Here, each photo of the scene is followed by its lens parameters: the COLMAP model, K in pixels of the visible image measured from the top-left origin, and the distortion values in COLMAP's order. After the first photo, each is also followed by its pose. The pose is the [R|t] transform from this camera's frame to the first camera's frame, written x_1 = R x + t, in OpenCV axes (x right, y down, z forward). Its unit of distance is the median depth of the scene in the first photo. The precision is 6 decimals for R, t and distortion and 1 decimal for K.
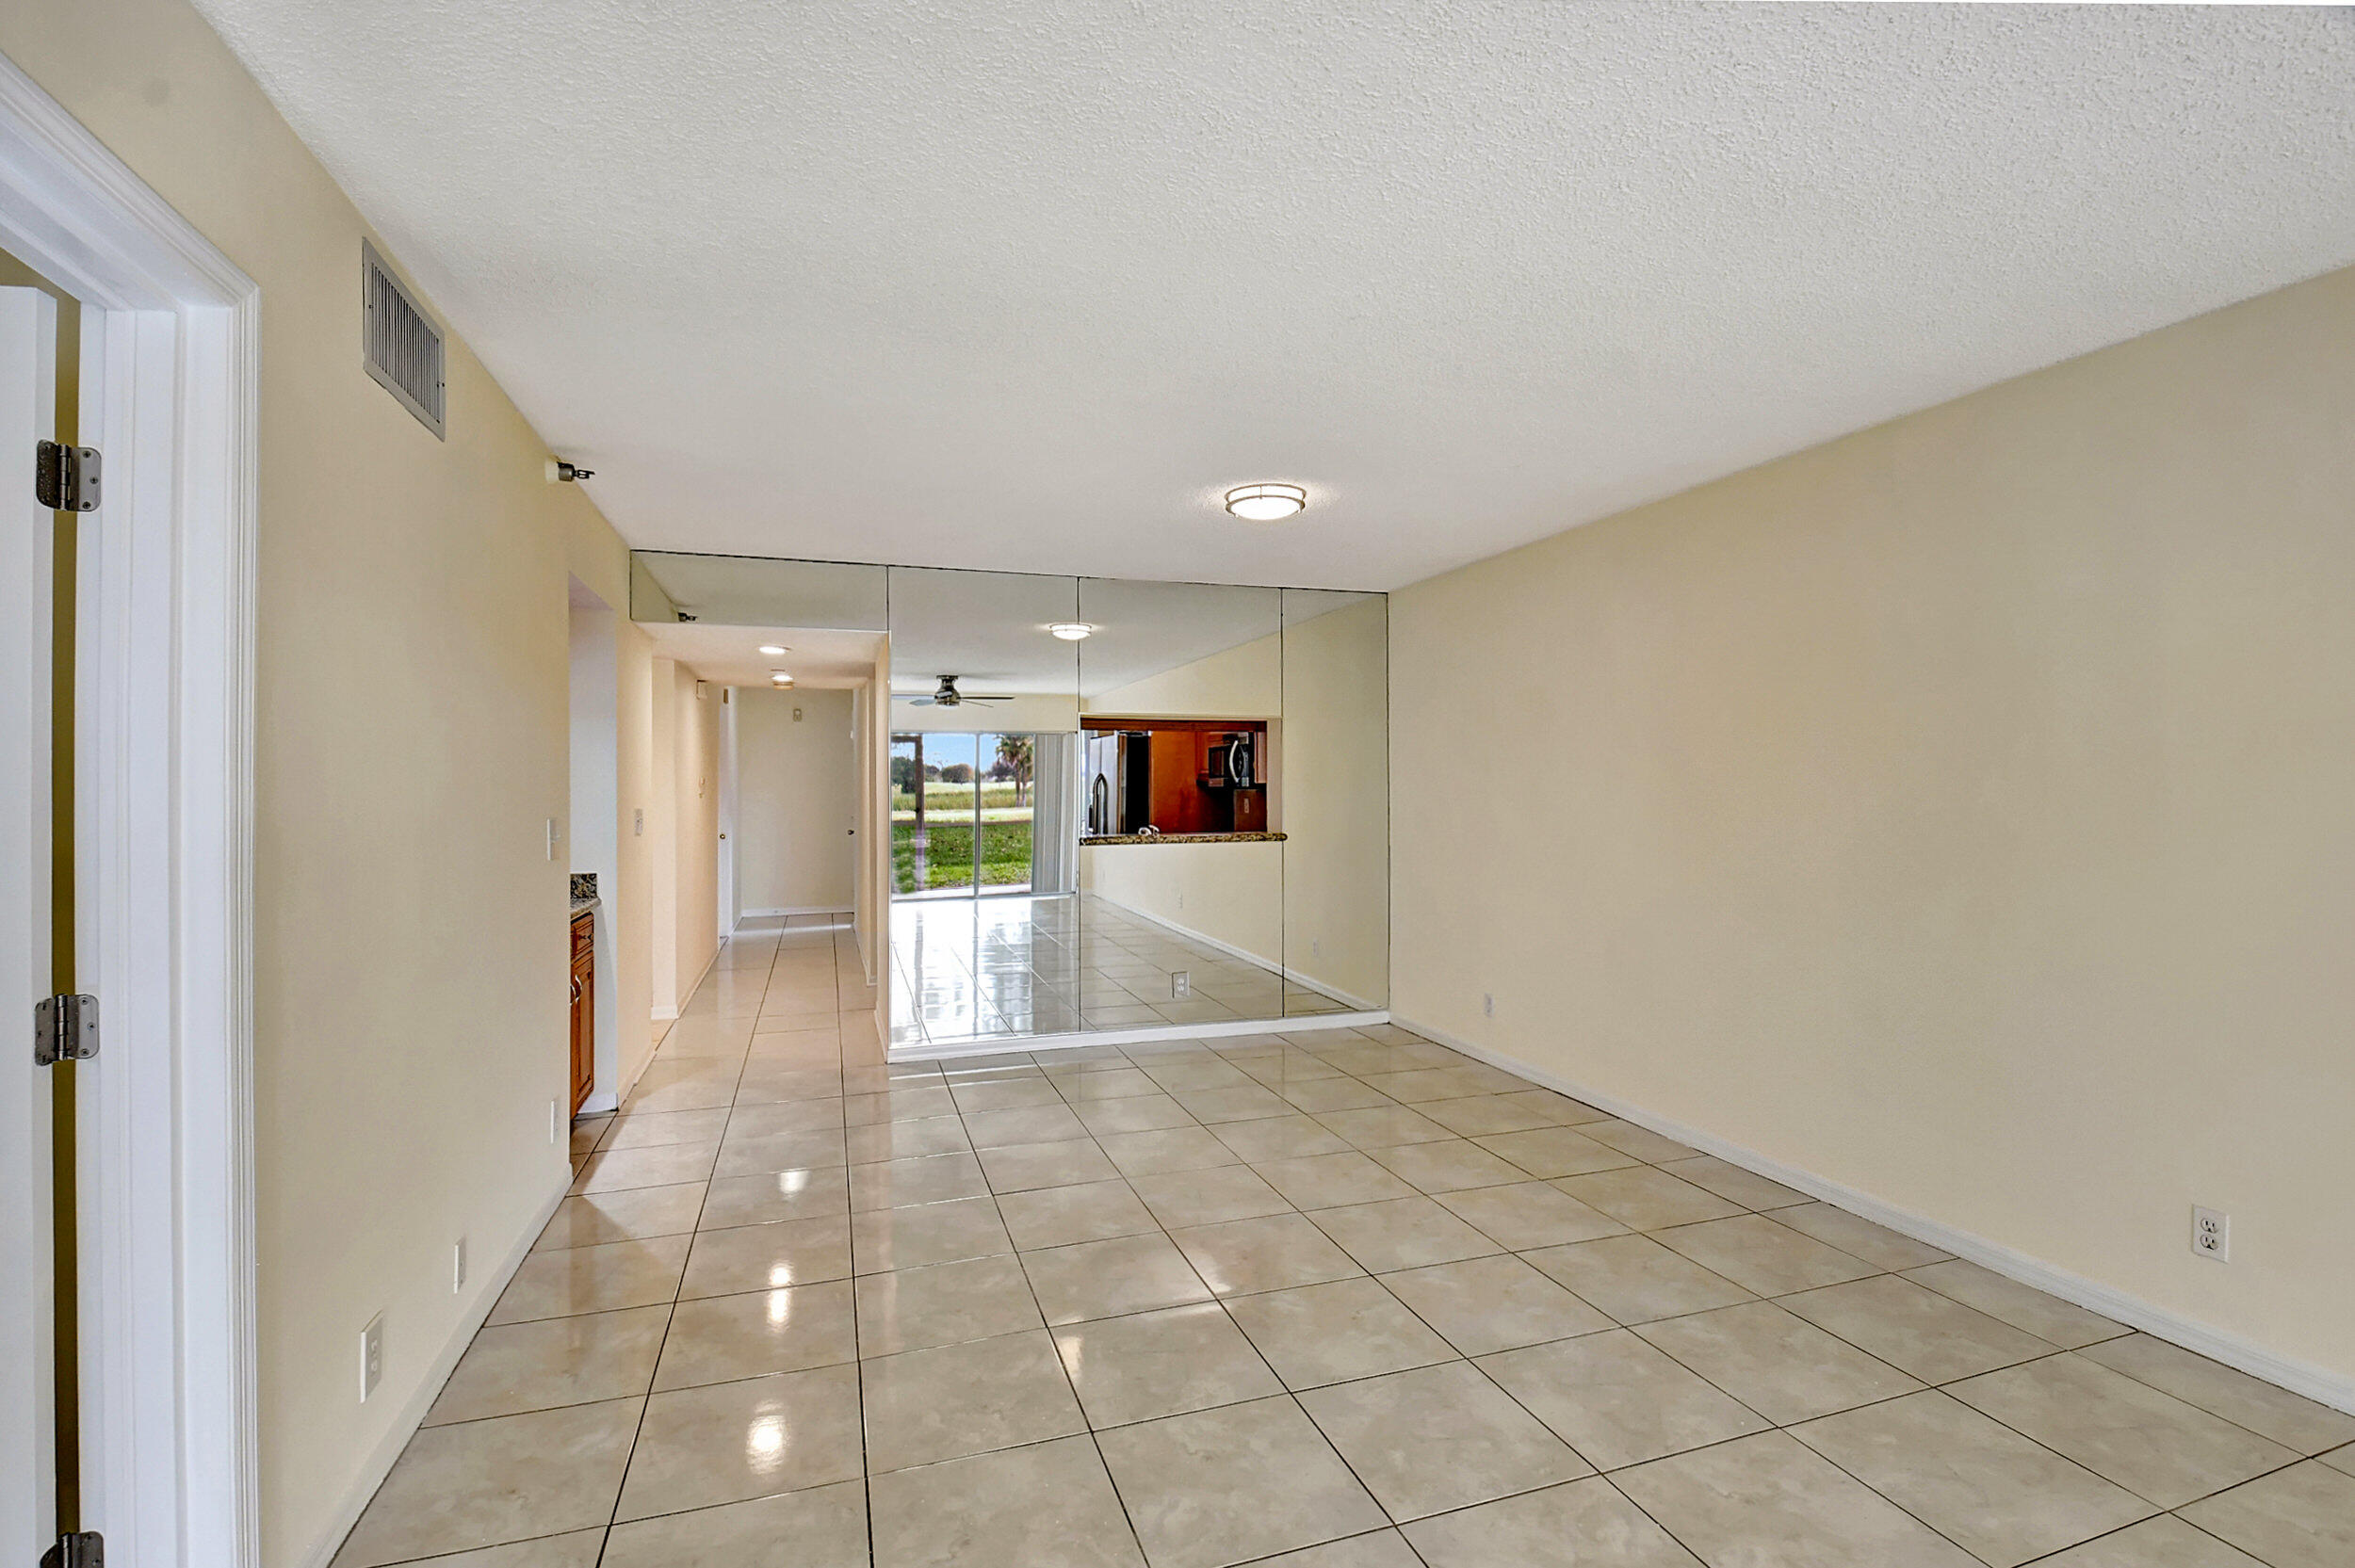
lens RADIAL K [[1081.7, 0, 1178.5], [0, 1081.7, 768.7], [0, 0, 1]] dist [0.012428, -0.015955]
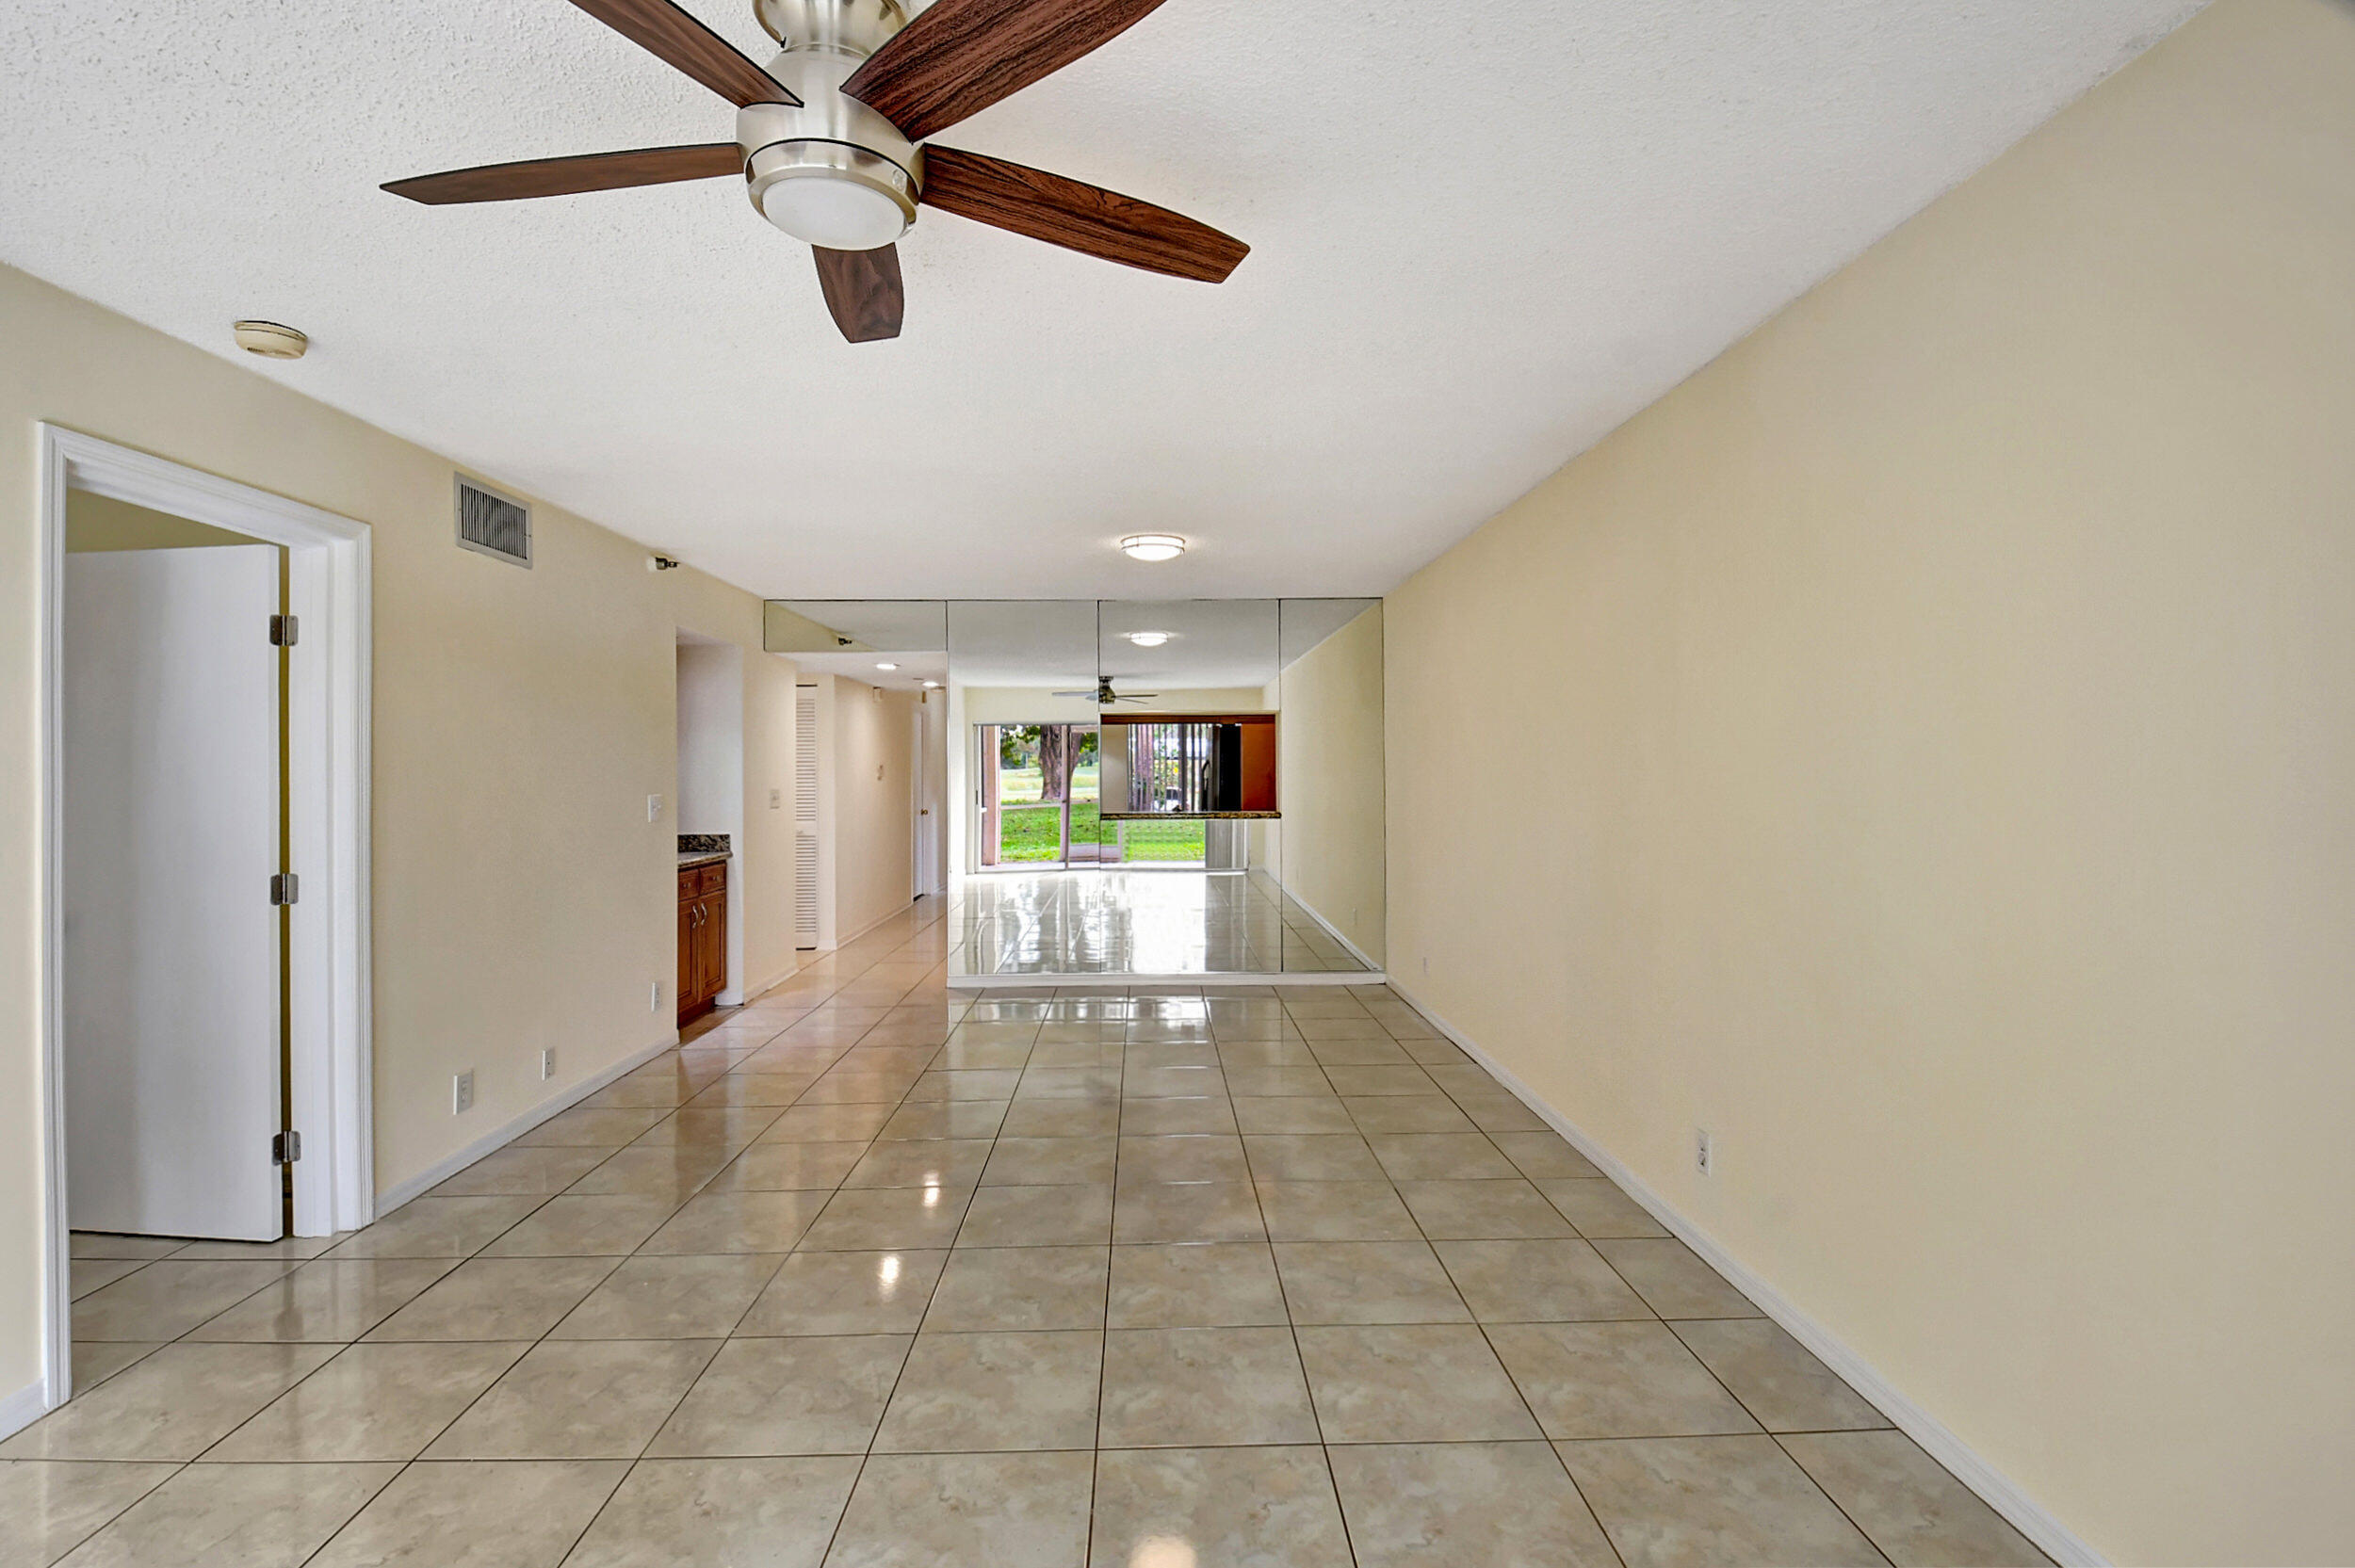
lens RADIAL K [[1098.1, 0, 1179.3], [0, 1098.1, 744.7], [0, 0, 1]] dist [0.062736, -0.068932]
pose [[0.953335, -0.008817, -0.301784, 0.577684], [0.006781, 0.999947, -0.007792, -0.006019], [0.301837, 0.005382, 0.953344, -0.247418]]
